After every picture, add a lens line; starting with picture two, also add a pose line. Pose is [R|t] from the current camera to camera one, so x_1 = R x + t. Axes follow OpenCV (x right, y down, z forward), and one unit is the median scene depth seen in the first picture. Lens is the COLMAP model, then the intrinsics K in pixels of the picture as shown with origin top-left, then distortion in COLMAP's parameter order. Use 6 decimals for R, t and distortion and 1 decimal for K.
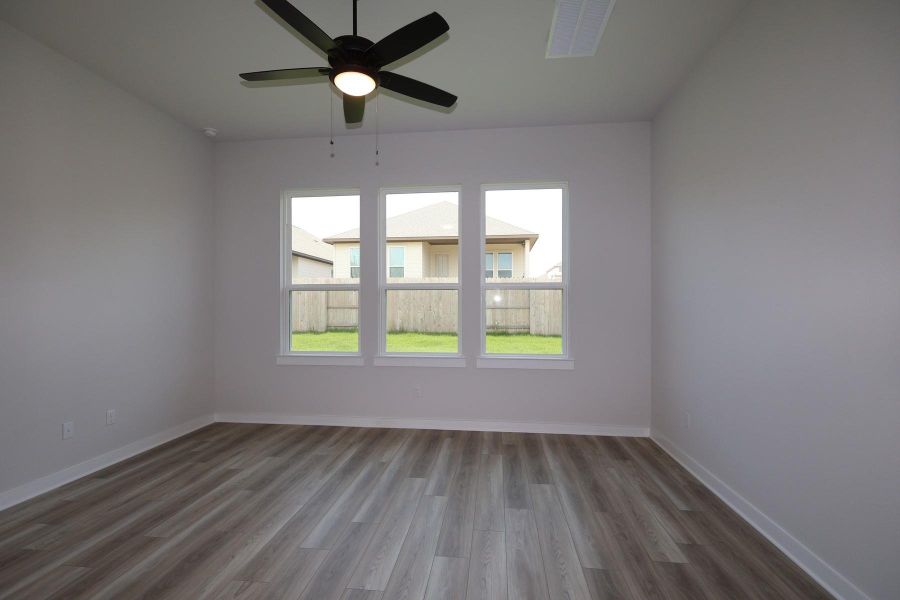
lens RADIAL K [[421.9, 0, 447.2], [0, 421.9, 301.4], [0, 0, 1]] dist [-0.003264, -0.000267]
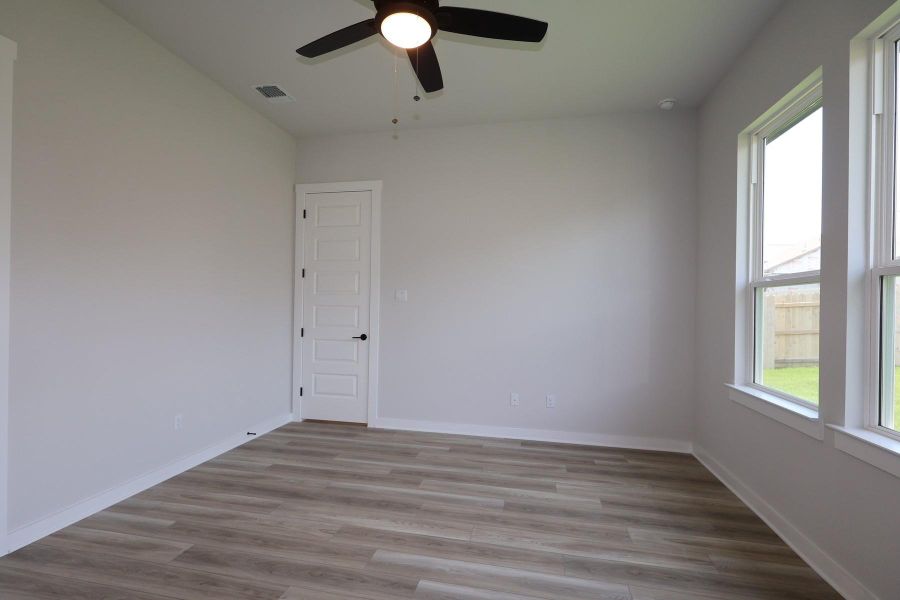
lens RADIAL K [[419.1, 0, 448.3], [0, 419.1, 302.9], [0, 0, 1]] dist [0.002599, 0.000371]
pose [[-0.092986, -0.005109, -0.995654, 0.441904], [-0.005979, 0.999972, -0.004573, 0.004663], [0.995649, 0.005528, -0.093014, 0.894520]]
